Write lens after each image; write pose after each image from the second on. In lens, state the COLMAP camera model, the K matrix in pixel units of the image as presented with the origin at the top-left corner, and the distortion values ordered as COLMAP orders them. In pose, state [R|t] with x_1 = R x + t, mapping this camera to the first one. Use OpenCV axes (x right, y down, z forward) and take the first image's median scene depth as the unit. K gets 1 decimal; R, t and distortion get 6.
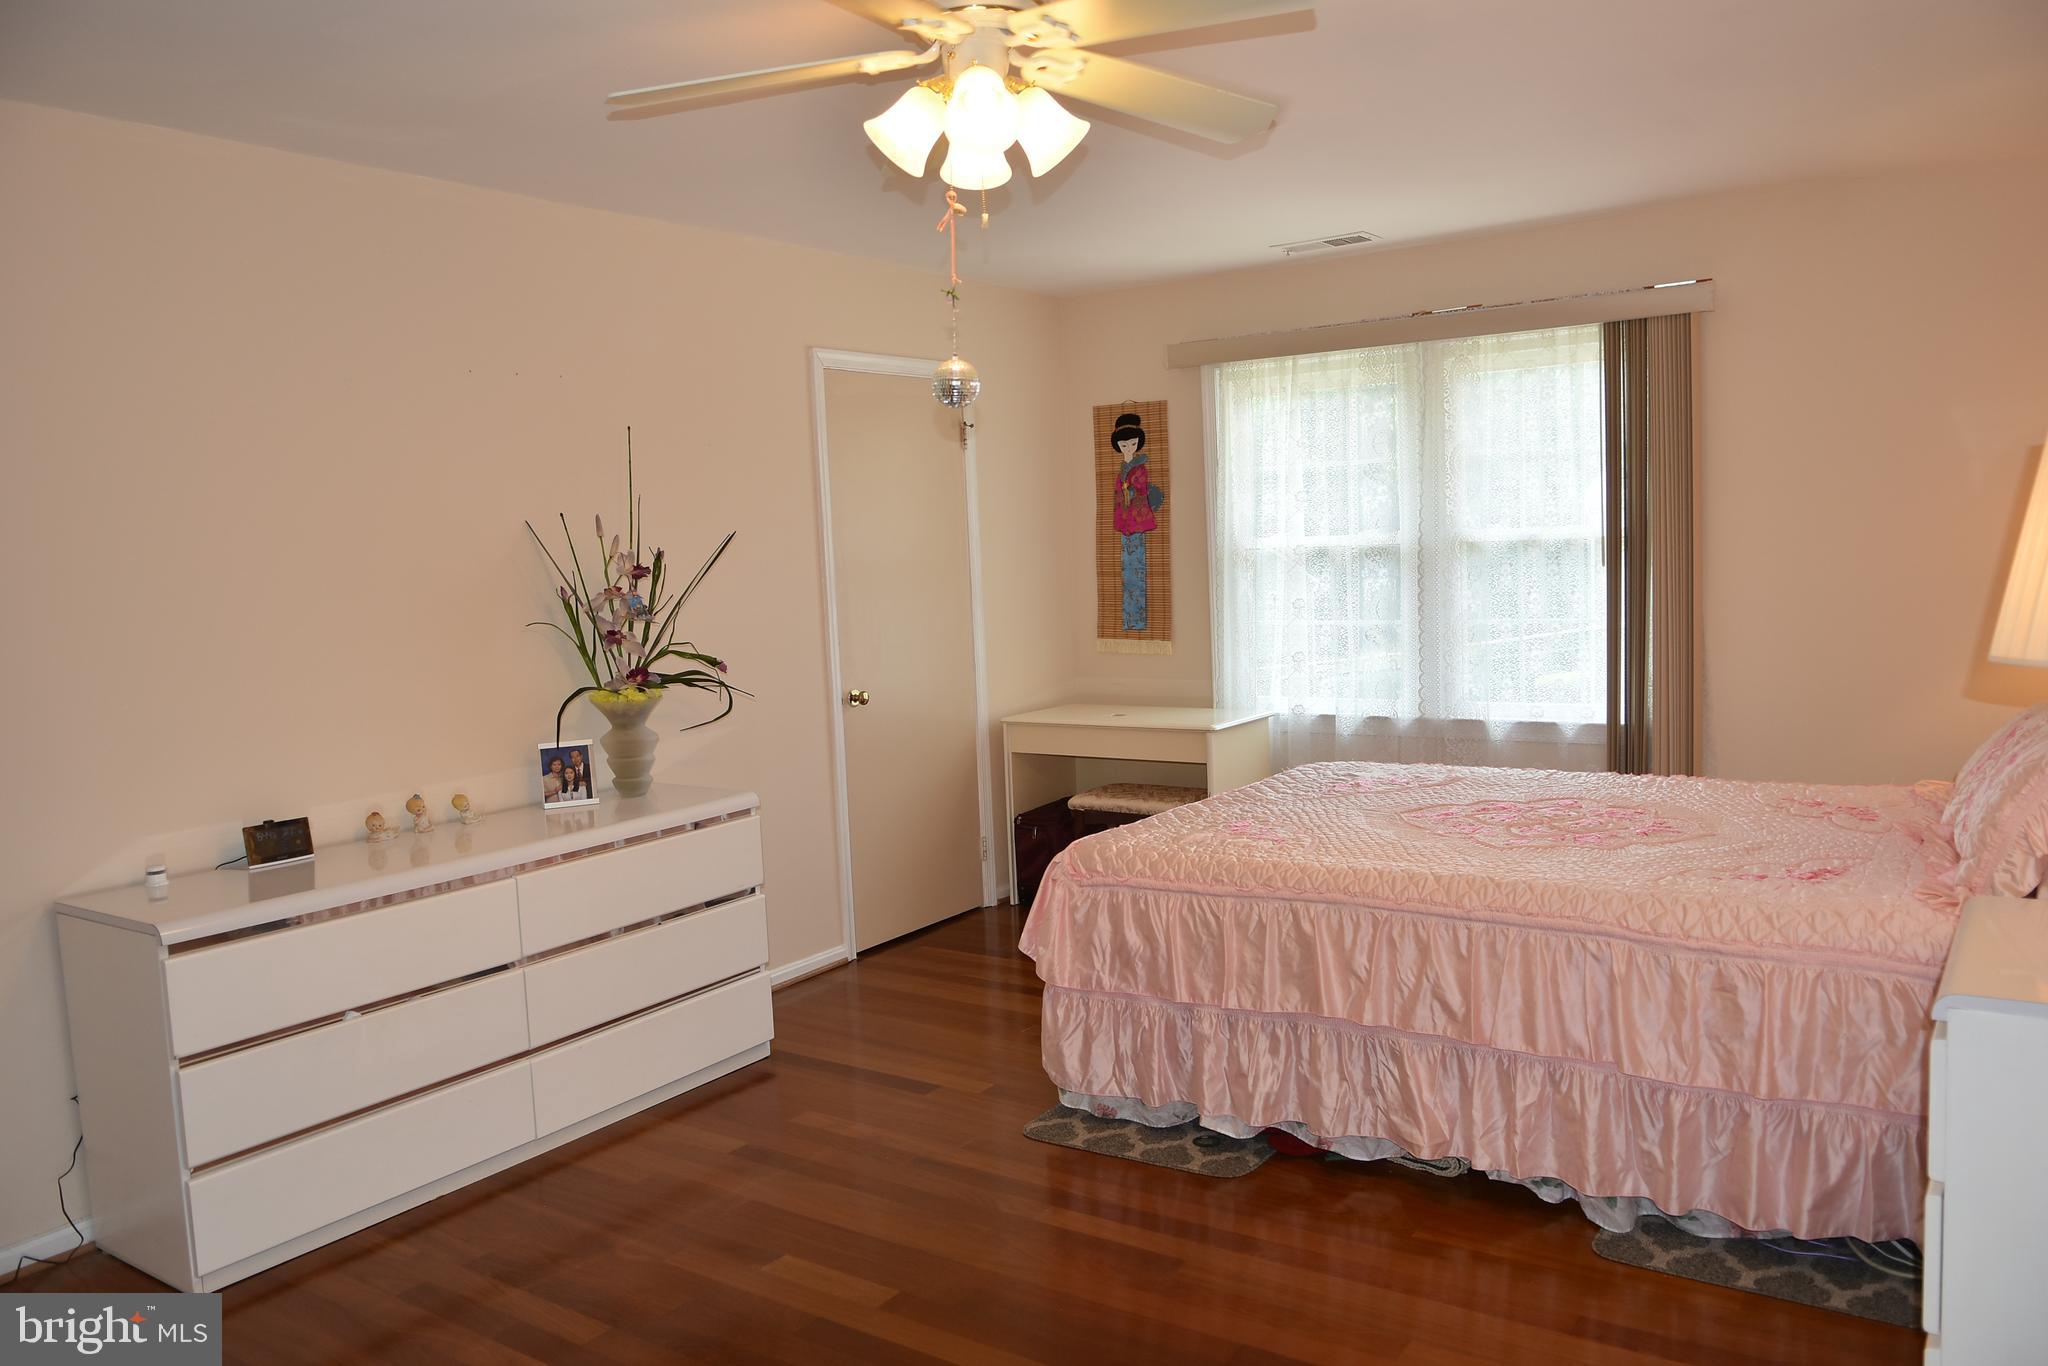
lens RADIAL K [[1512.3, 0, 1027.6], [0, 1512.3, 678.8], [0, 0, 1]] dist [-0.005133, -0.023589]
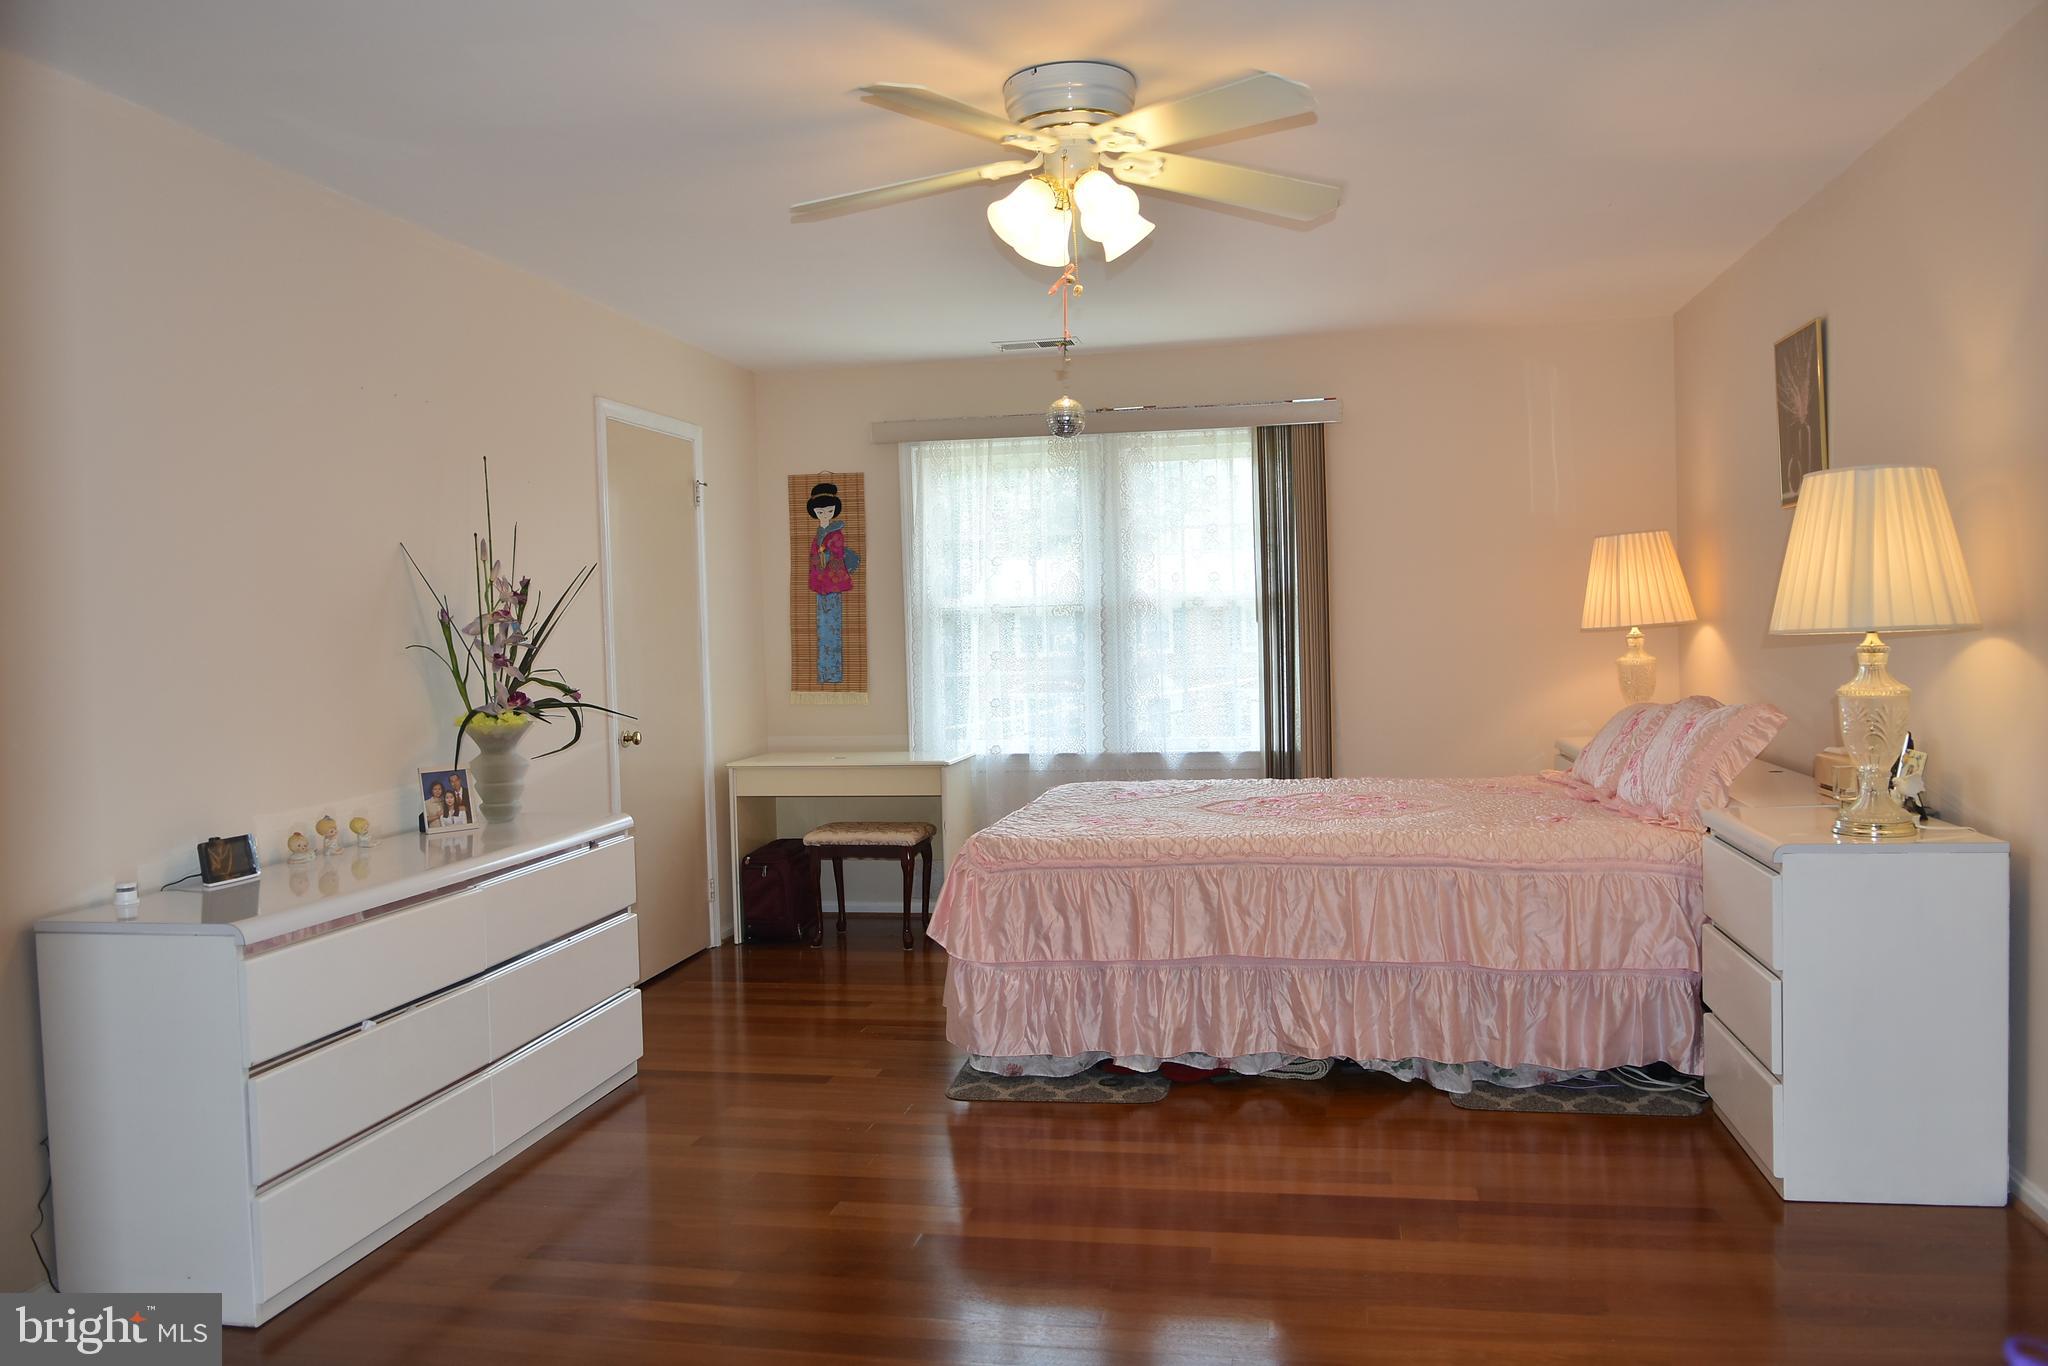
lens RADIAL K [[1512.3, 0, 1027.6], [0, 1512.3, 678.8], [0, 0, 1]] dist [-0.005133, -0.023589]
pose [[0.914482, 0.003714, 0.404608, -0.289761], [0.025200, 0.997494, -0.066111, 0.048480], [-0.403840, 0.070654, 0.912097, -0.046243]]
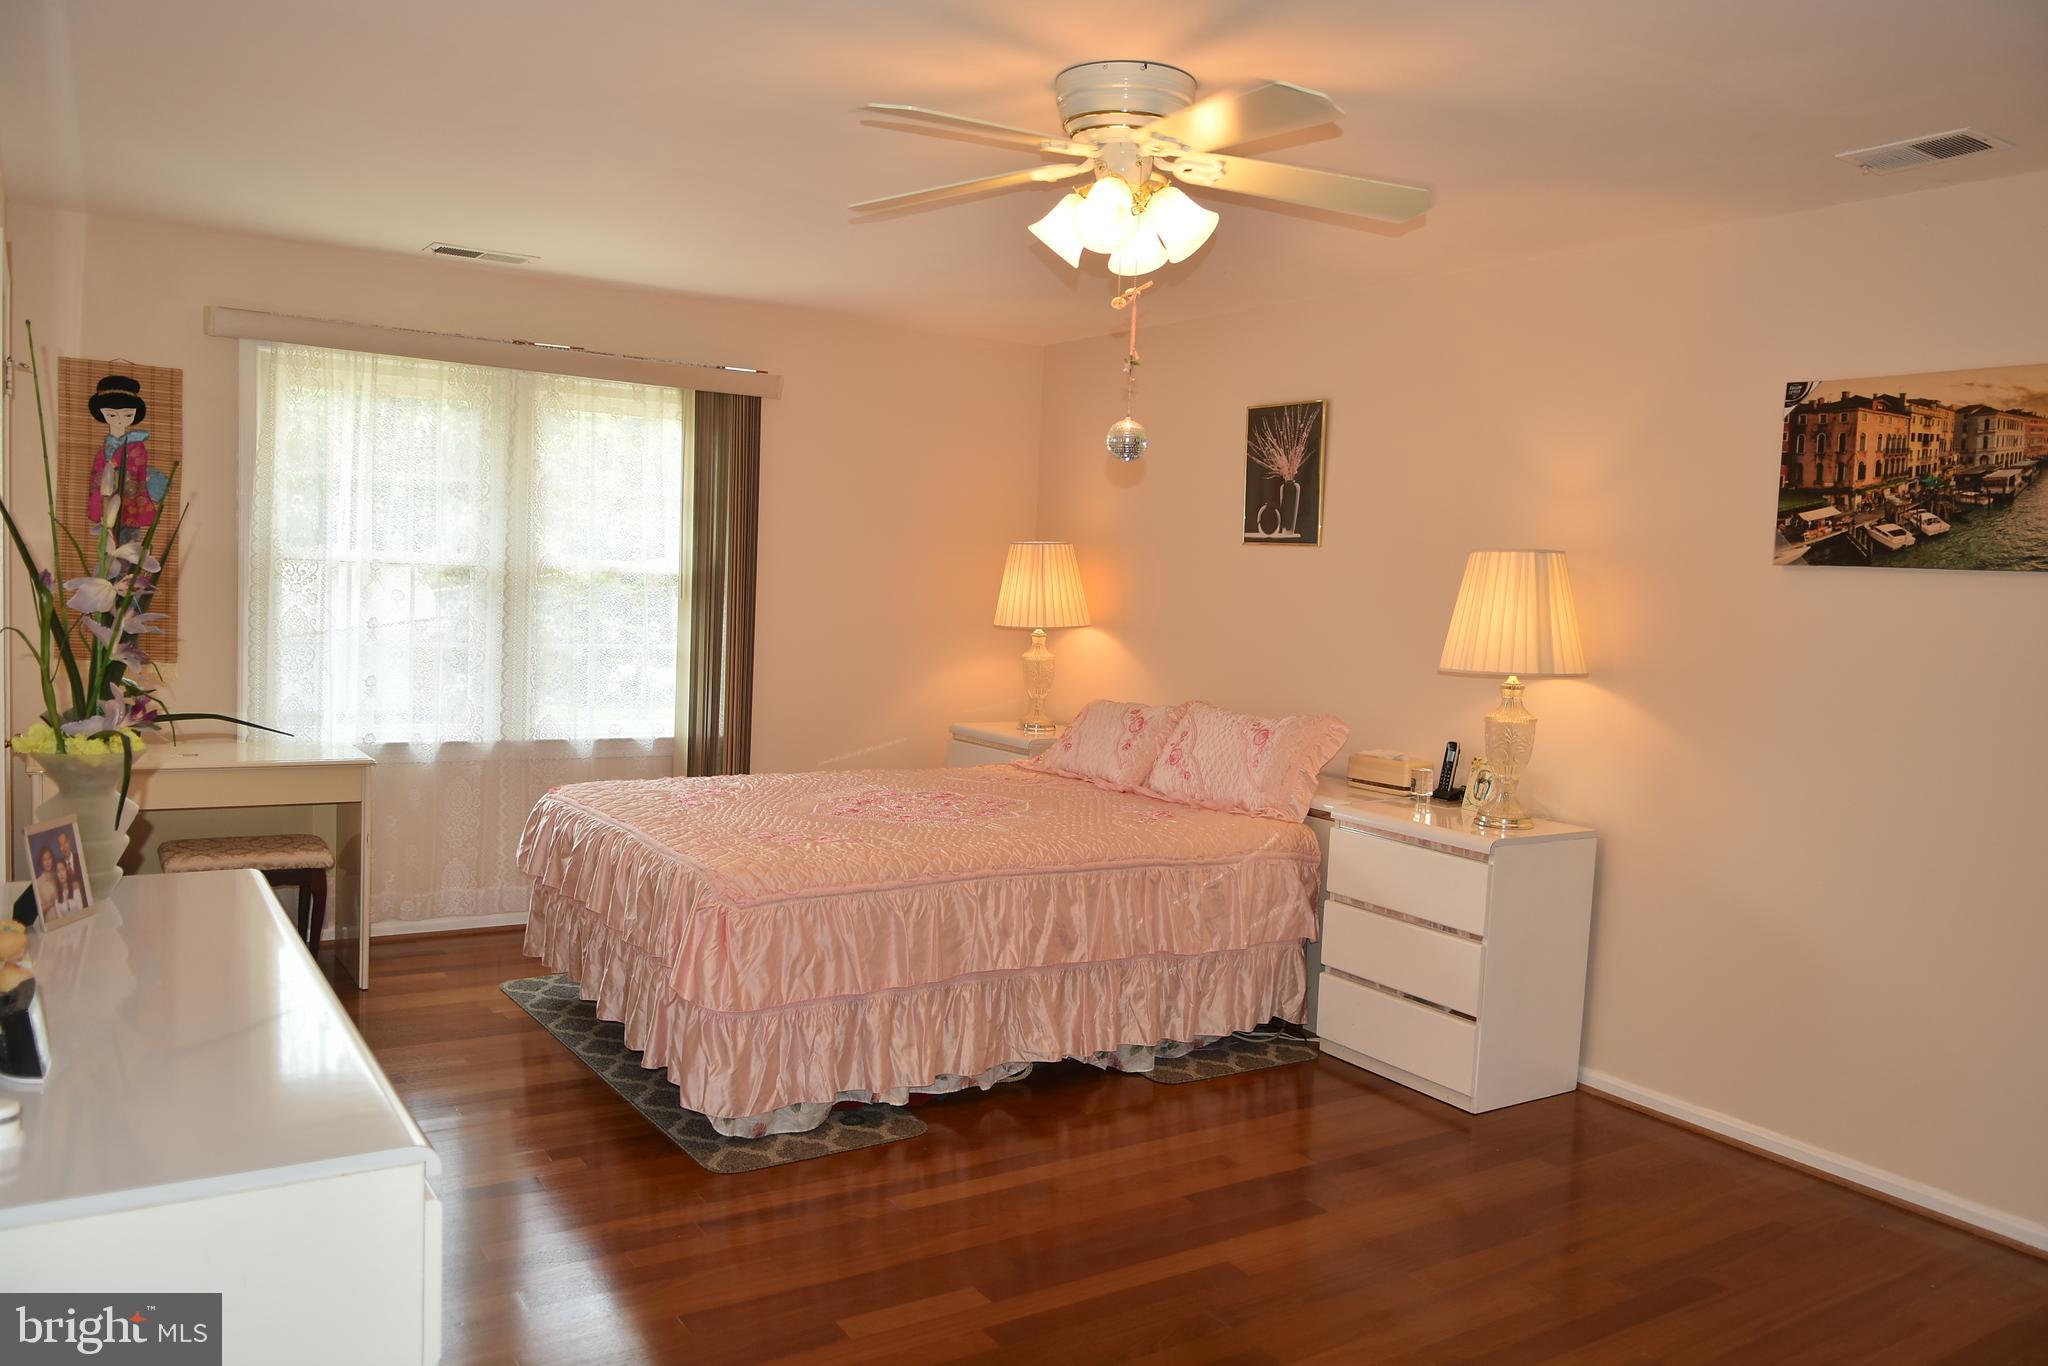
lens RADIAL K [[1512.3, 0, 1027.6], [0, 1512.3, 678.8], [0, 0, 1]] dist [-0.005133, -0.023589]
pose [[0.378107, -0.005000, 0.925748, -0.586968], [0.021510, 0.999763, -0.003386, -0.004567], [-0.925512, 0.021193, 0.378125, 0.322434]]
